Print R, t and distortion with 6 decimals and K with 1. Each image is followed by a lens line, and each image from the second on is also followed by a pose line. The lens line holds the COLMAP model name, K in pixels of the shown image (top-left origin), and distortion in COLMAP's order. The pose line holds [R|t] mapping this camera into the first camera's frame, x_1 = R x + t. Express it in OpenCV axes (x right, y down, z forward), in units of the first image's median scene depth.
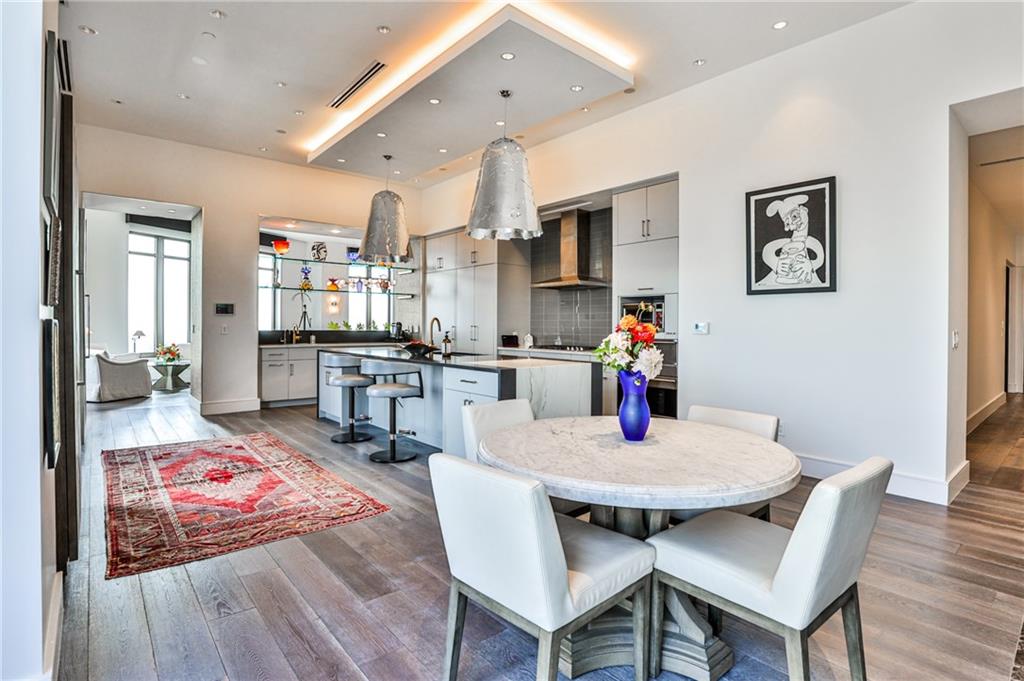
lens RADIAL K [[496.7, 0, 512.3], [0, 496.7, 334.9], [0, 0, 1]] dist [-0.001426, -0.000285]
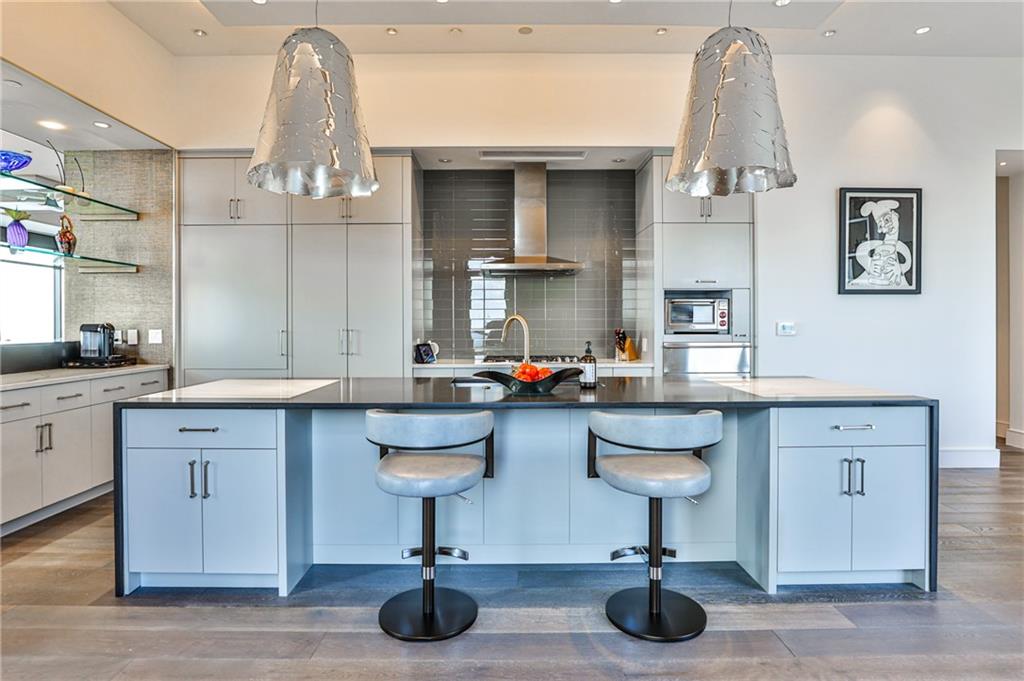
lens RADIAL K [[554.3, 0, 511.2], [0, 554.3, 333.3], [0, 0, 1]] dist [-0.001823, 0.000613]
pose [[0.642489, -0.020251, 0.766027, -0.817600], [0.020150, 0.999752, 0.009530, -0.028845], [-0.766030, 0.009312, 0.642738, 0.852561]]
